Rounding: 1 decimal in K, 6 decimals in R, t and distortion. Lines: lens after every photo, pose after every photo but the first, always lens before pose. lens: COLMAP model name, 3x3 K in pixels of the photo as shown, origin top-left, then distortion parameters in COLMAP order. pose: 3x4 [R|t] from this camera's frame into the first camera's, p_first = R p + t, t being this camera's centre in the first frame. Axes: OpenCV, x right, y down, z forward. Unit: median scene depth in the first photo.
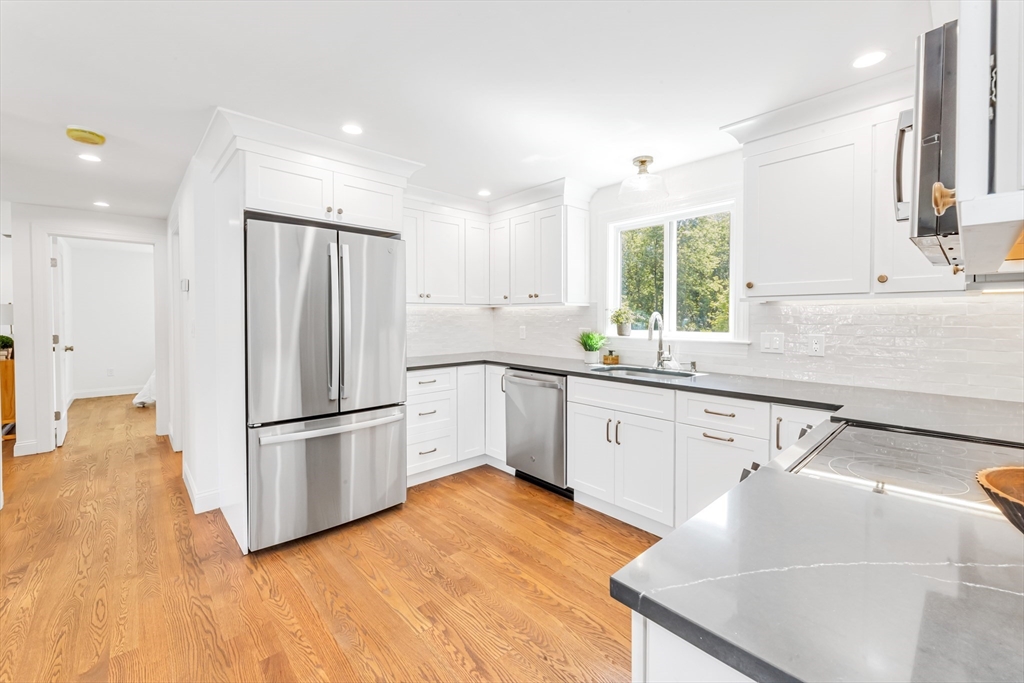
lens RADIAL K [[418.2, 0, 512.9], [0, 418.2, 328.0], [0, 0, 1]] dist [0.000087, -0.000055]
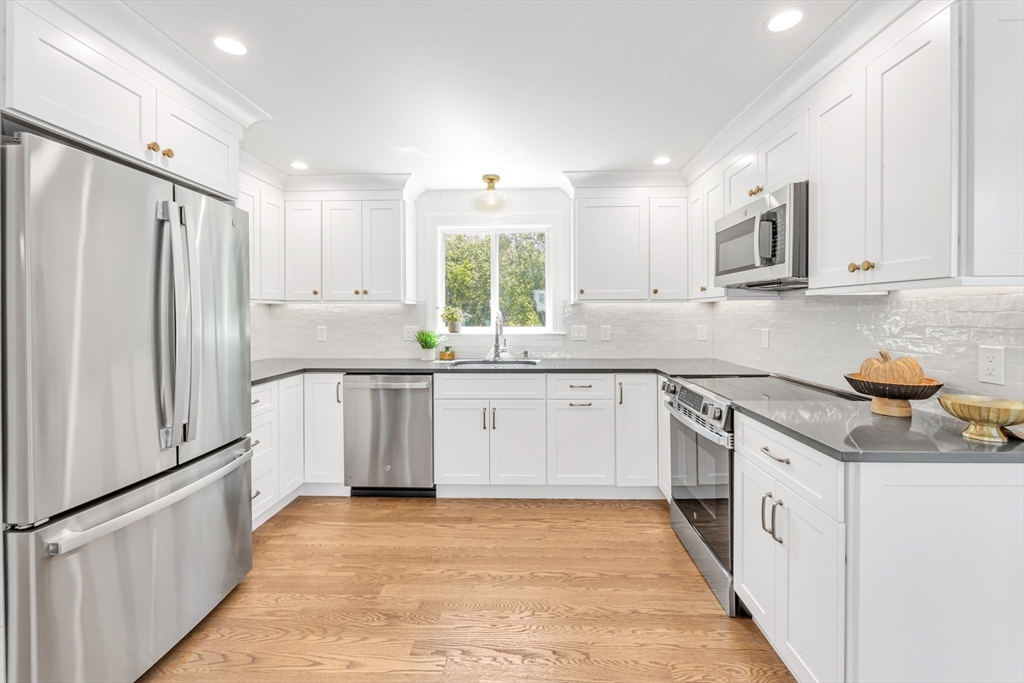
lens RADIAL K [[416.9, 0, 523.1], [0, 416.9, 319.0], [0, 0, 1]] dist [0.001239, 0.000079]
pose [[0.695733, -0.011540, 0.718208, -0.385139], [0.023474, 0.999702, -0.006677, -0.005014], [-0.717917, 0.021505, 0.695797, 0.127266]]
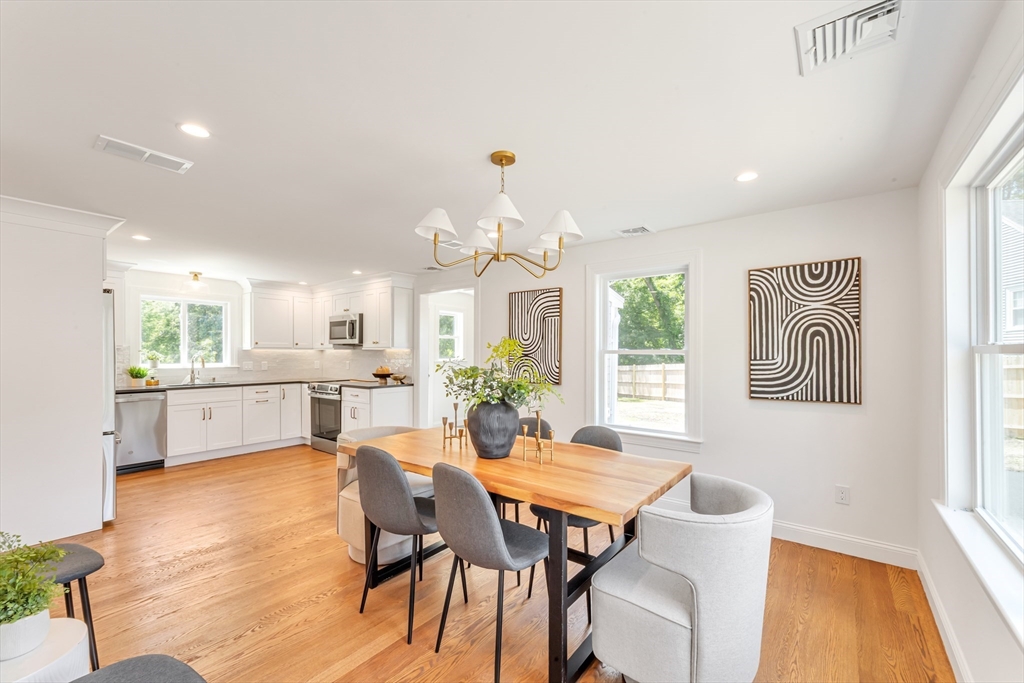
lens RADIAL K [[427.3, 0, 512.0], [0, 427.3, 341.5], [0, 0, 1]] dist [0.000779, 0.000035]
pose [[-0.168902, 0.029094, 0.985203, -1.581067], [0.027207, 0.999321, -0.024847, -0.003188], [-0.985257, 0.022608, -0.169579, -0.070526]]
